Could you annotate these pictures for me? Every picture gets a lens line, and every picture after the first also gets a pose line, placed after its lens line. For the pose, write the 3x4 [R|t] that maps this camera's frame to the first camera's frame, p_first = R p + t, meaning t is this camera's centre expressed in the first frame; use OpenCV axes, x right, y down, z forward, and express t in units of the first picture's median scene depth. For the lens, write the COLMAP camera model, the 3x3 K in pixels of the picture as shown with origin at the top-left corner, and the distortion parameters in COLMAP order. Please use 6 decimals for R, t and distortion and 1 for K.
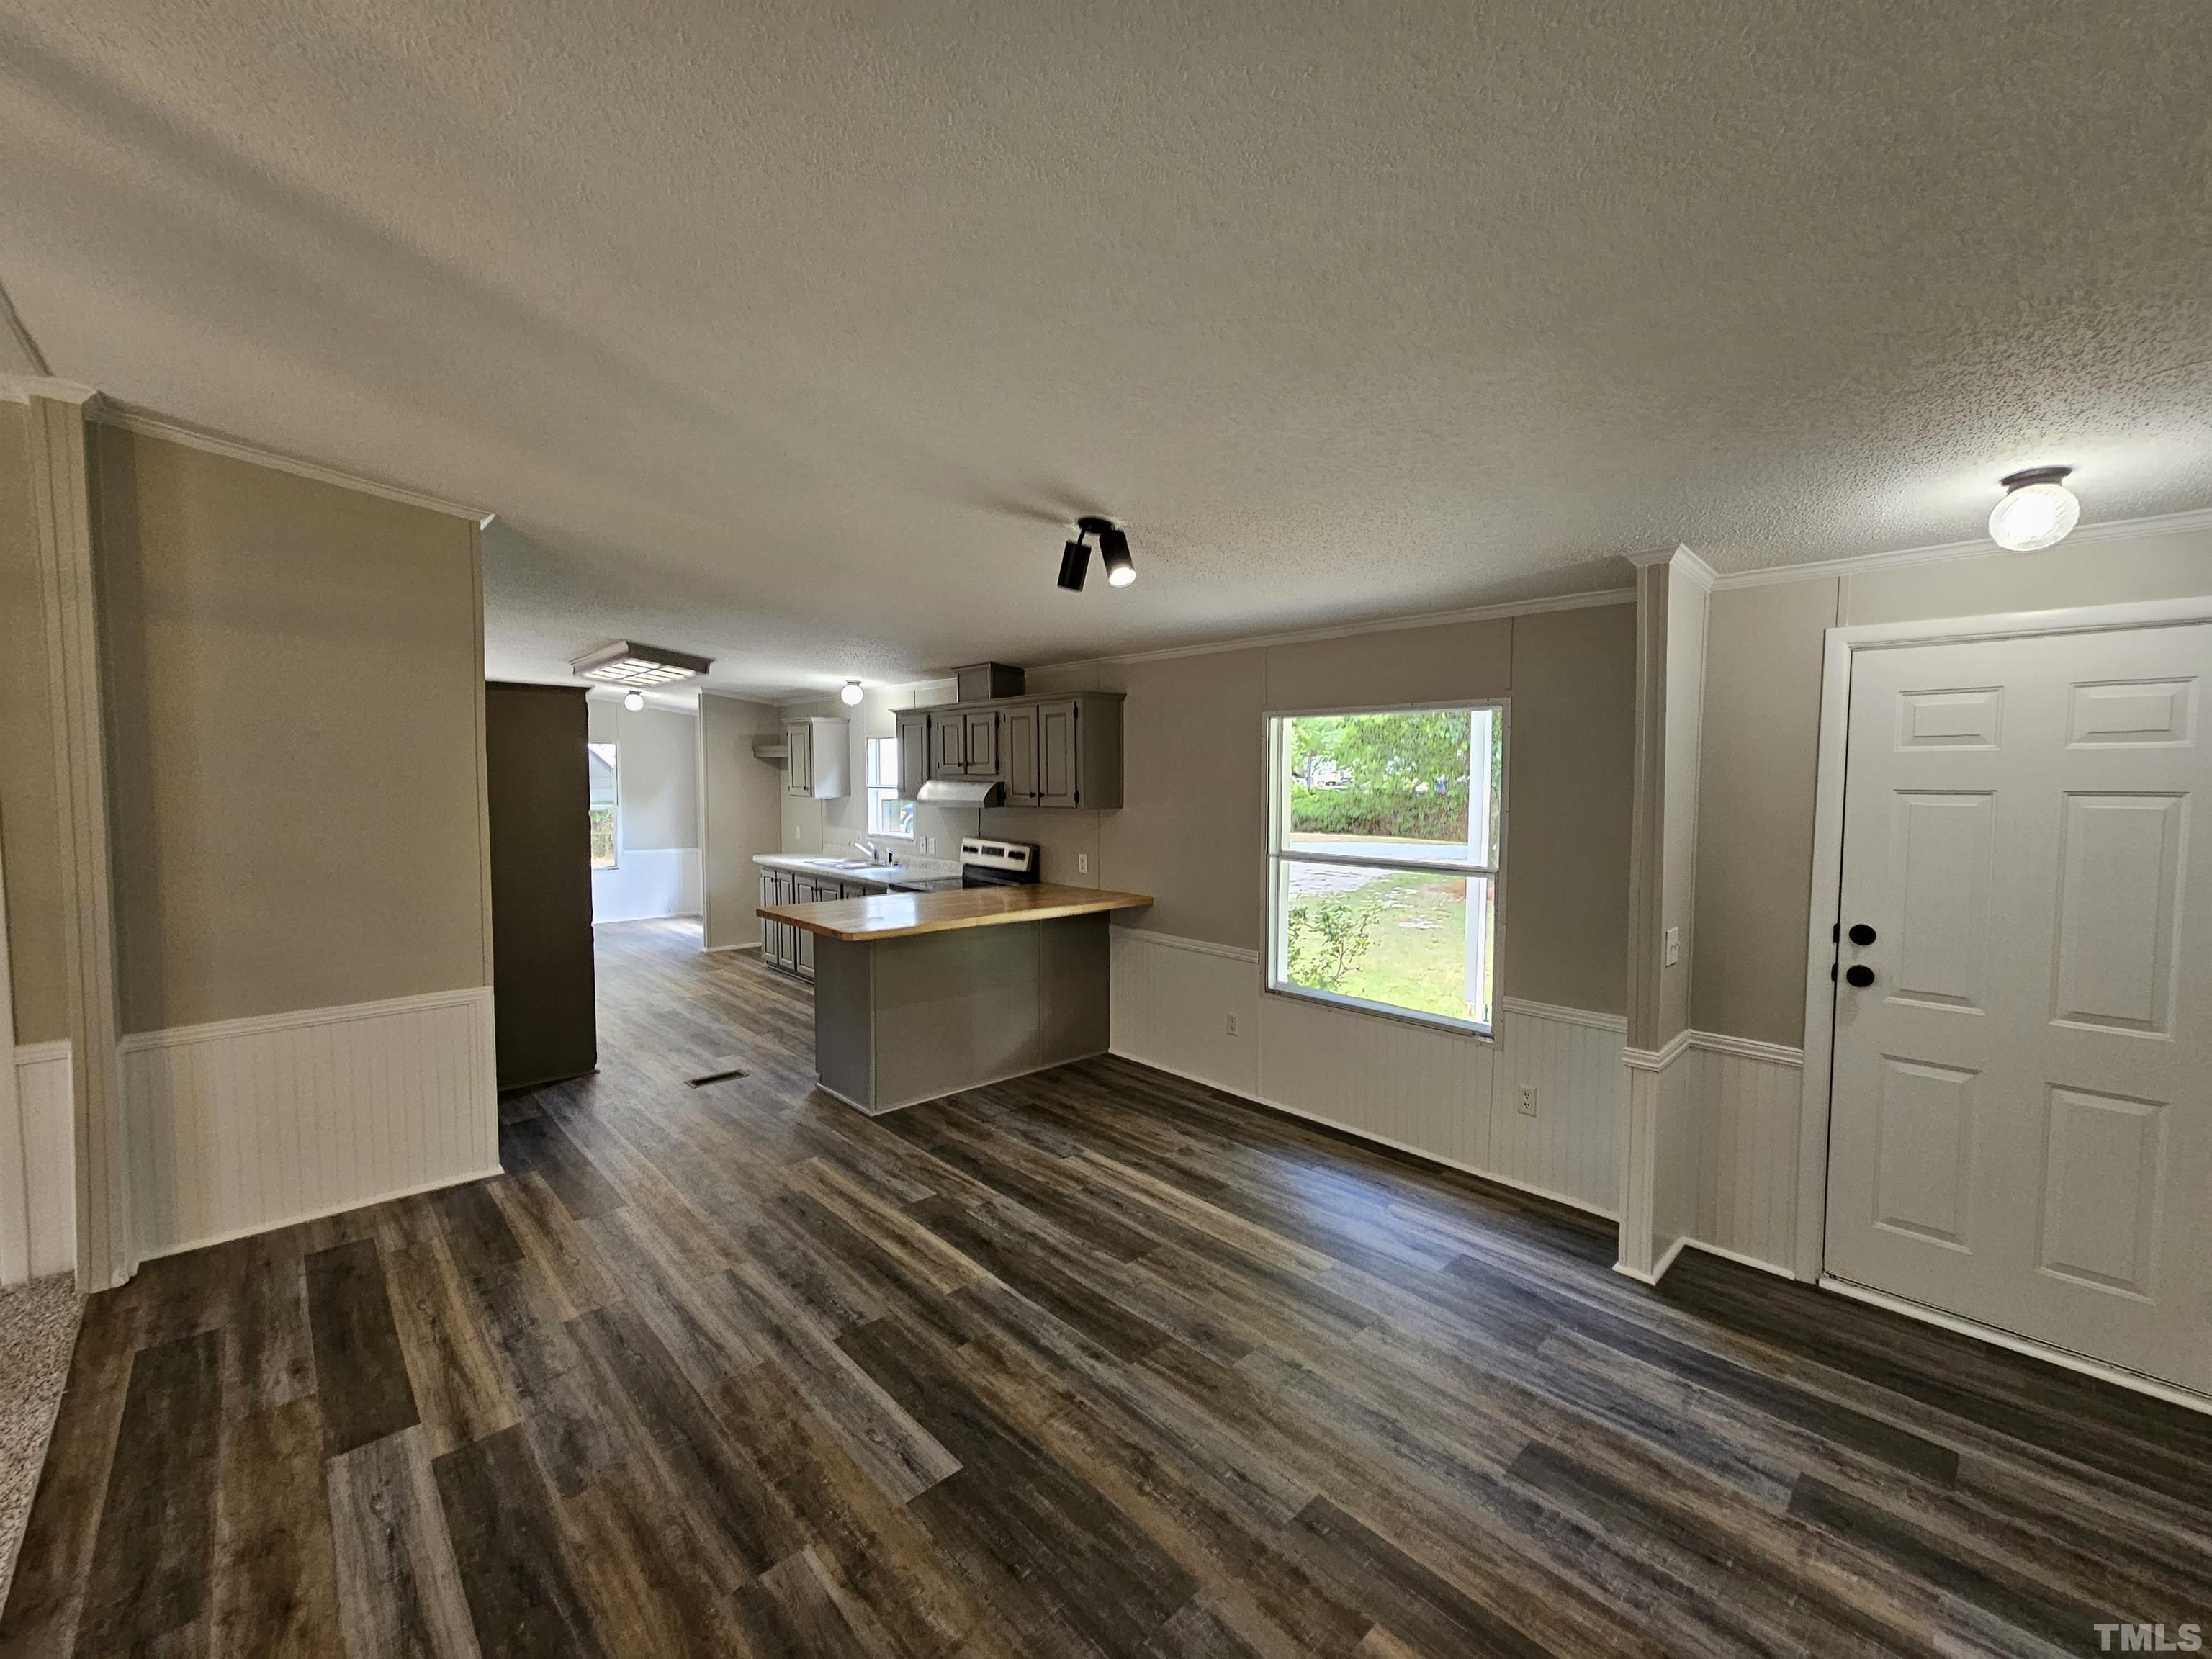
lens RADIAL K [[898.3, 0, 1111.6], [0, 898.3, 823.2], [0, 0, 1]] dist [-0.001917, -0.000176]
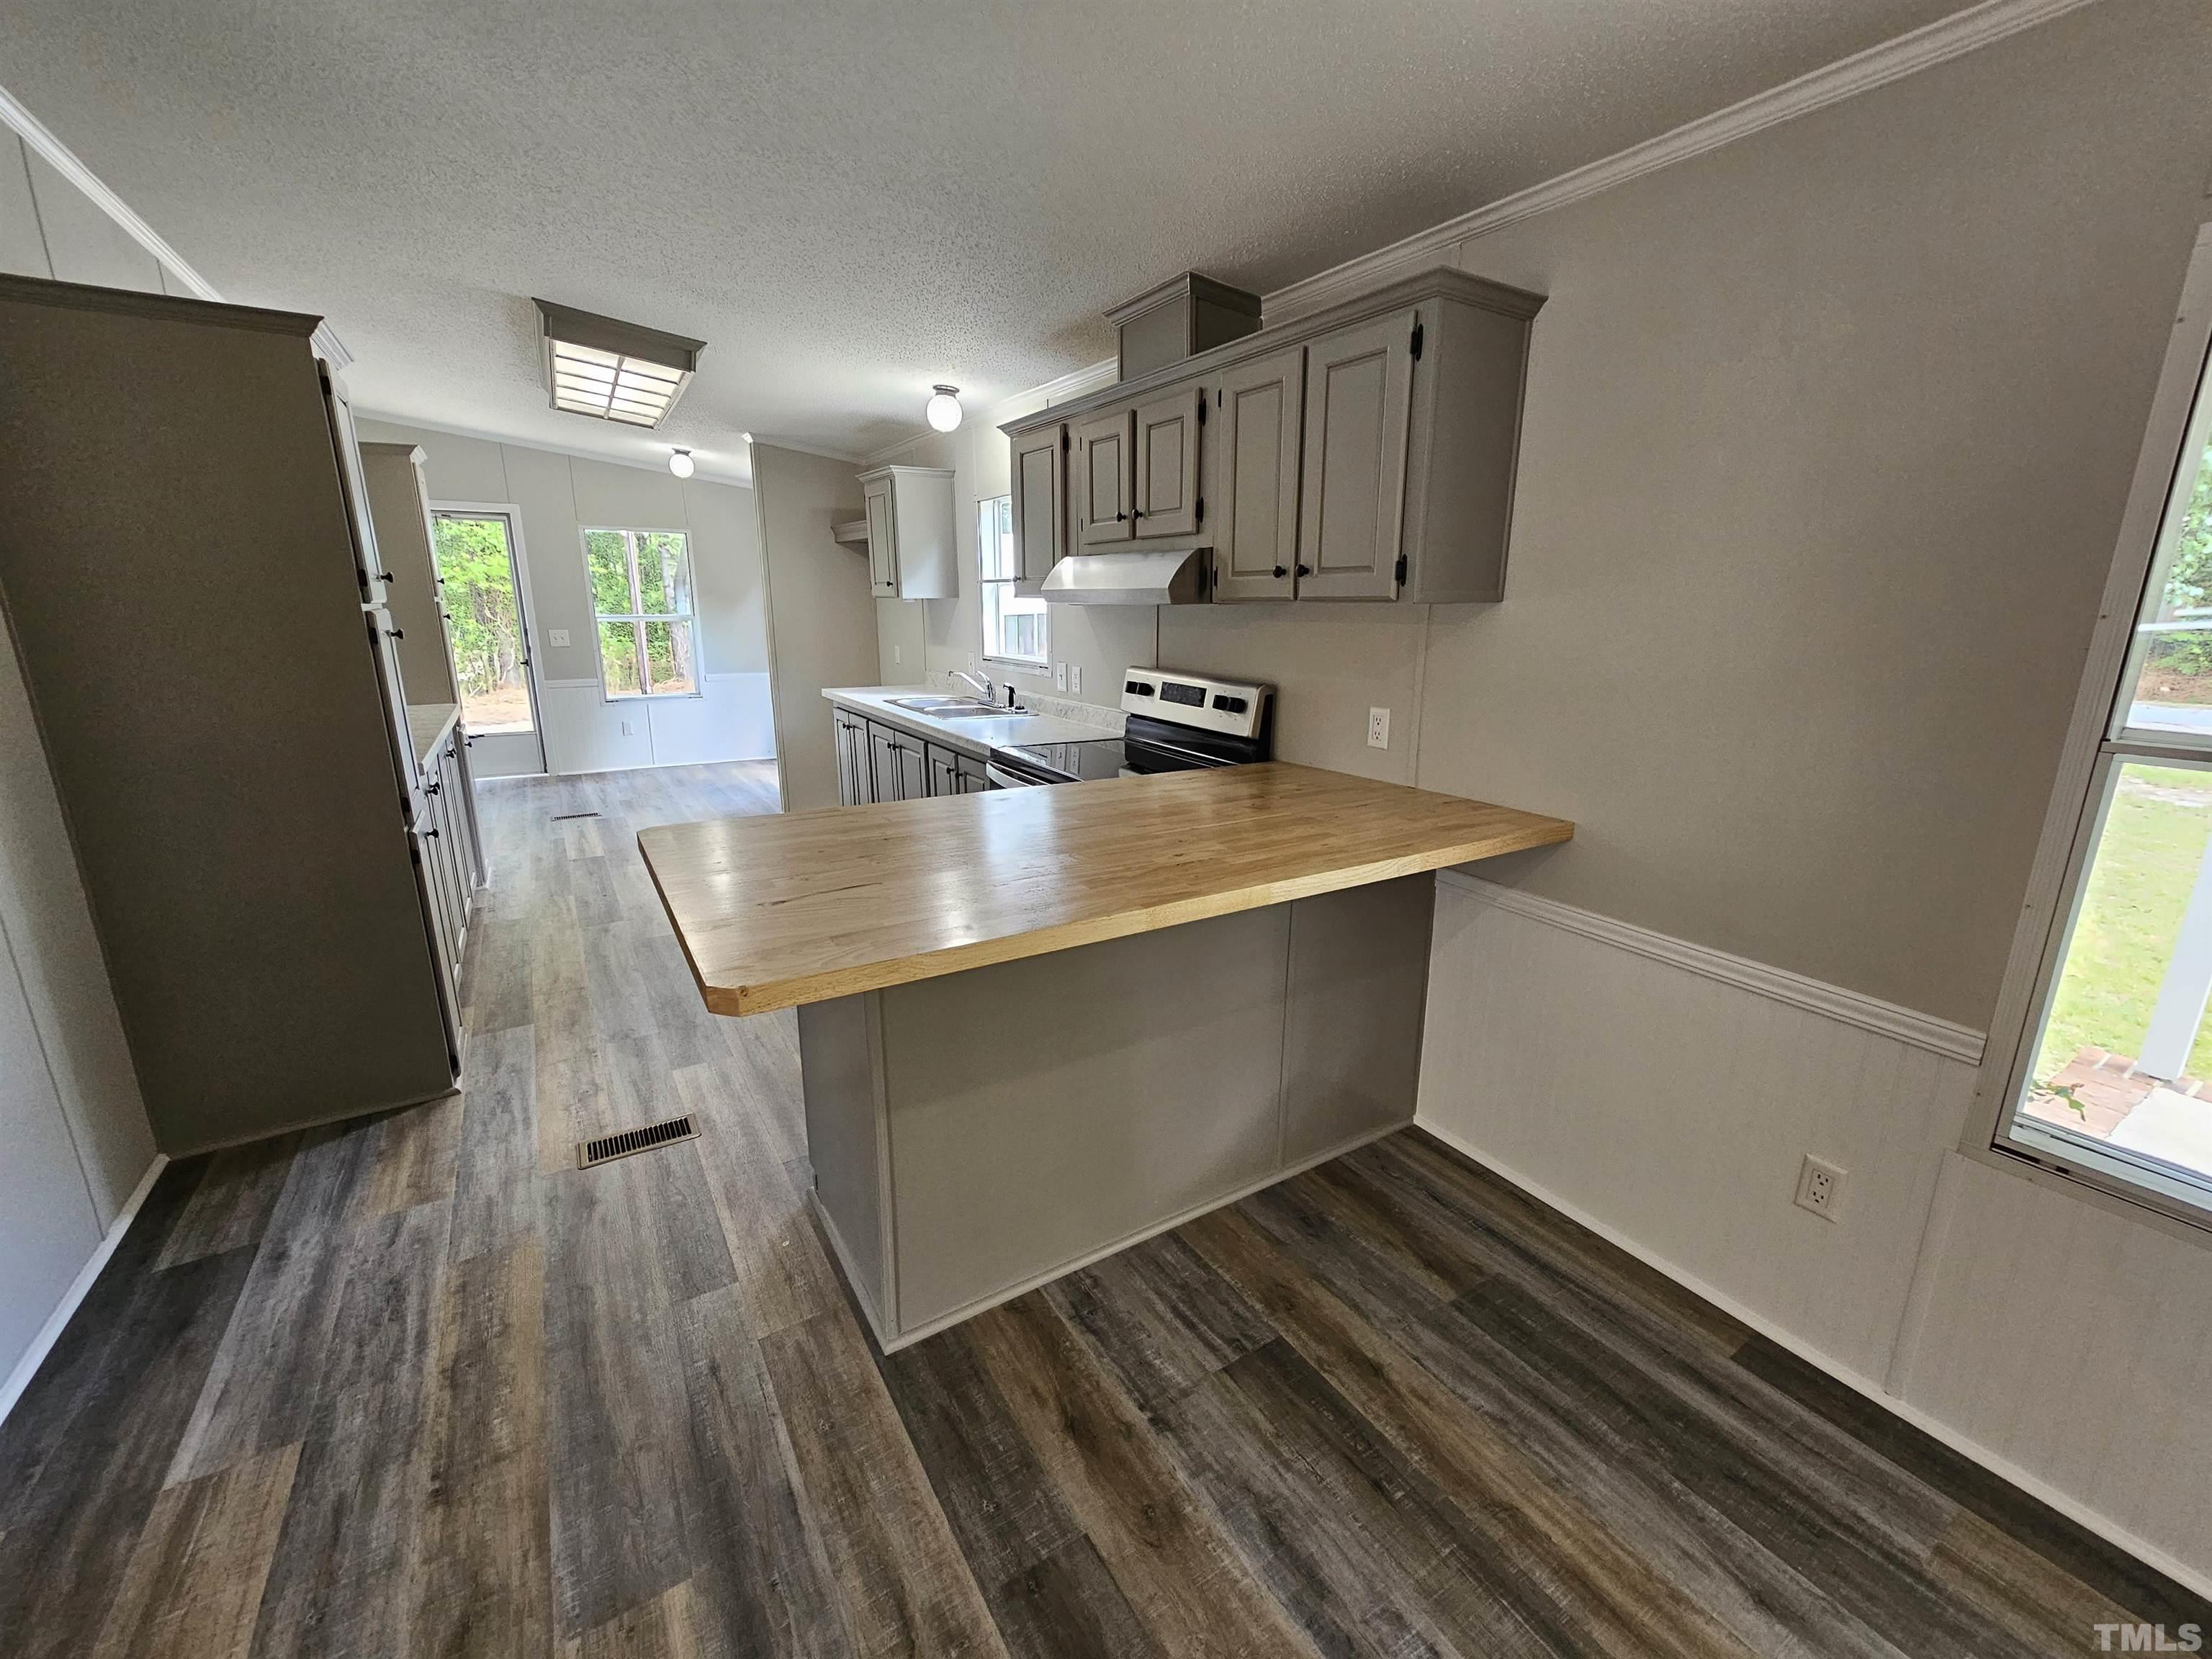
lens RADIAL K [[898.3, 0, 1111.6], [0, 898.3, 823.2], [0, 0, 1]] dist [-0.001917, -0.000176]
pose [[0.981723, 0.048675, -0.183987, -0.082395], [-0.012604, 0.981247, 0.192343, 0.005541], [0.189900, -0.186509, 0.963926, 0.538668]]
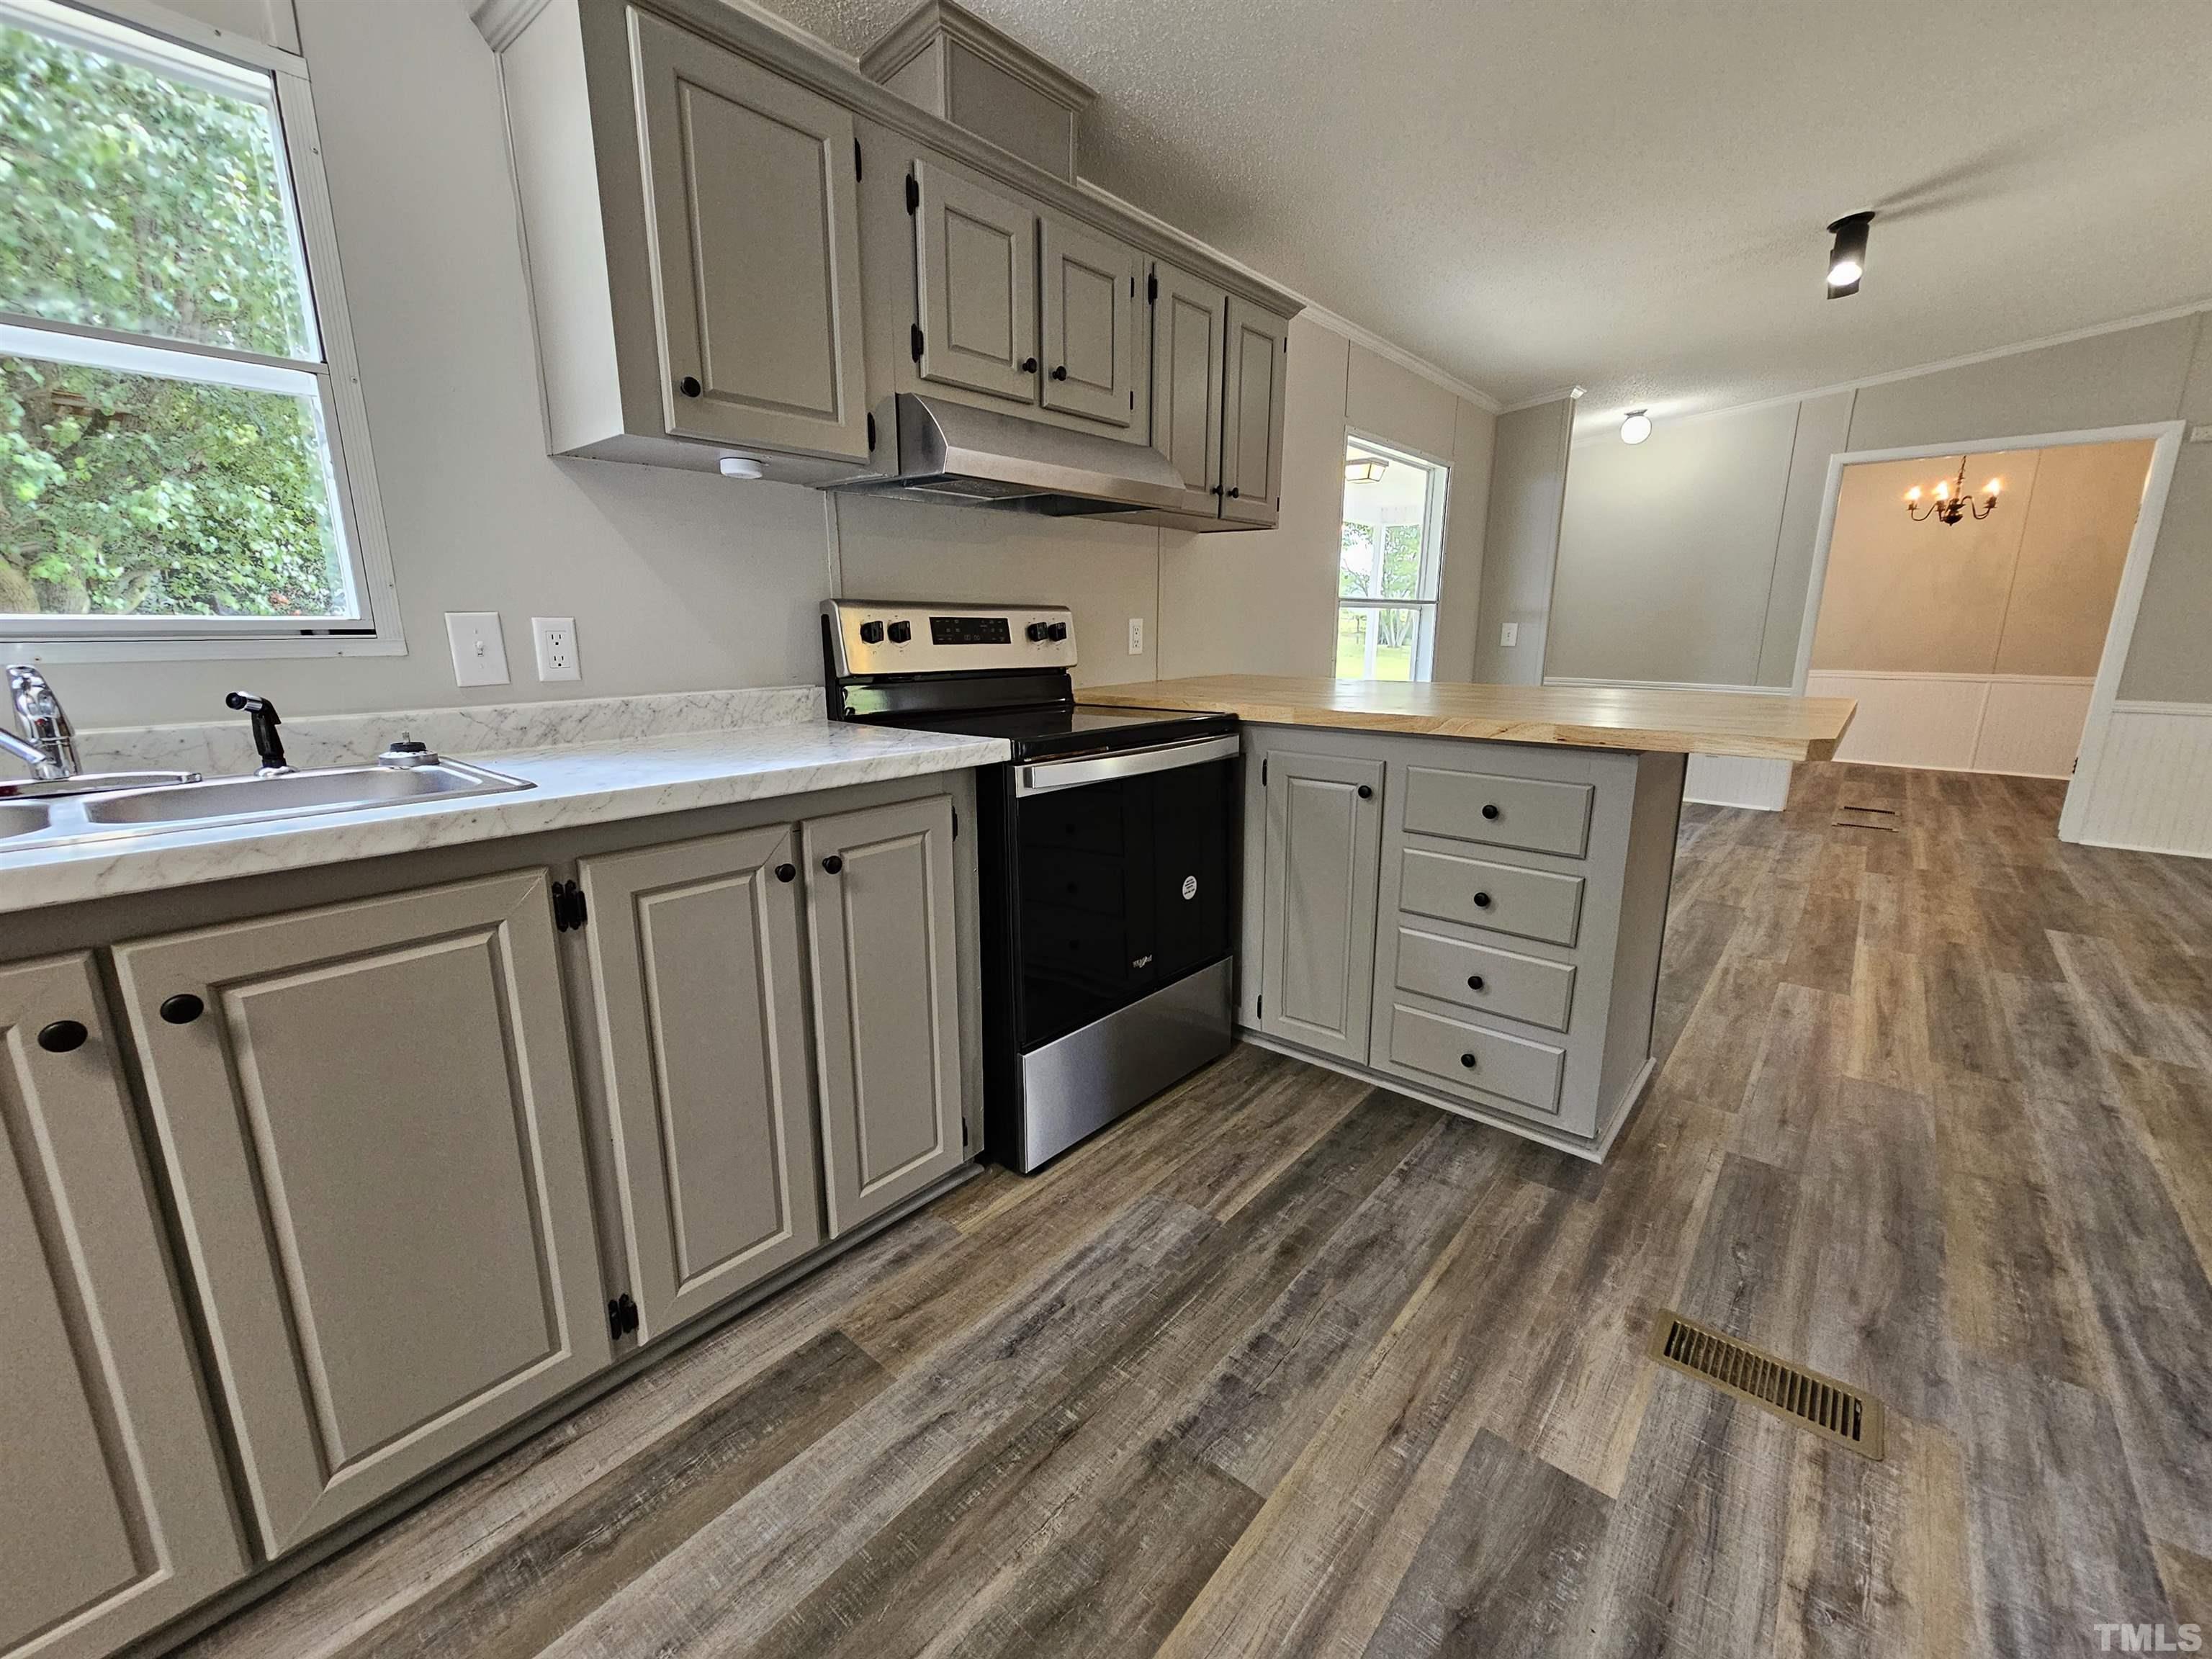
lens RADIAL K [[908.4, 0, 1106.0], [0, 908.4, 829.5], [0, 0, 1]] dist [-0.000668, 0.000234]
pose [[-0.110784, -0.232039, 0.966377, -0.601296], [0.046371, 0.970097, 0.238248, 0.026968], [-0.992762, 0.071206, -0.096711, 1.117111]]
